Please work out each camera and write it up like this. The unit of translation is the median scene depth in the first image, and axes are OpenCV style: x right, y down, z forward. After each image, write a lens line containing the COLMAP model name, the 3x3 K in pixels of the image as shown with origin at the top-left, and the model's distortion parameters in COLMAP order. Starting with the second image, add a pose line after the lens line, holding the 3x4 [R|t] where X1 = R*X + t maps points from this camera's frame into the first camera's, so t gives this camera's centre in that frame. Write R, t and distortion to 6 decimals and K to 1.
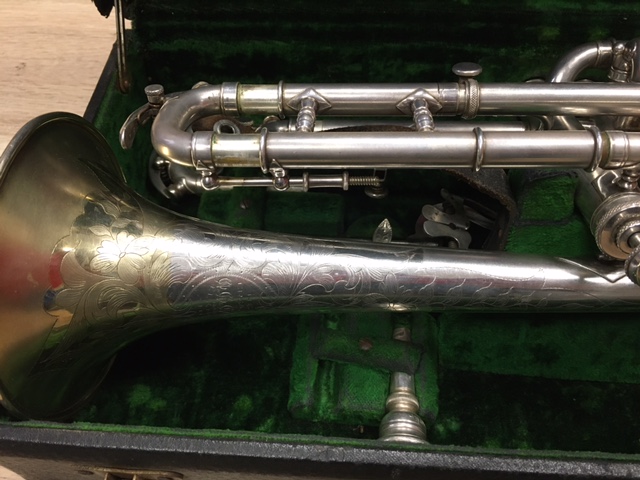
lens RADIAL K [[550.9, 0, 314.0], [0, 550.9, 242.1], [0, 0, 1]] dist [0.057384, -0.102181]
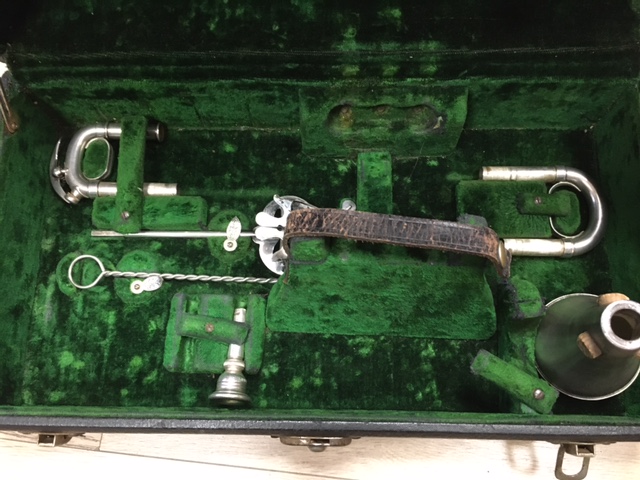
lens RADIAL K [[550.9, 0, 320.2], [0, 550.9, 233.4], [0, 0, 1]] dist [0.057384, -0.102181]
pose [[0.998641, -0.051398, 0.008673, 0.380657], [0.045466, 0.940299, 0.337298, -0.527243], [-0.025492, -0.336445, 0.941358, -0.312725]]
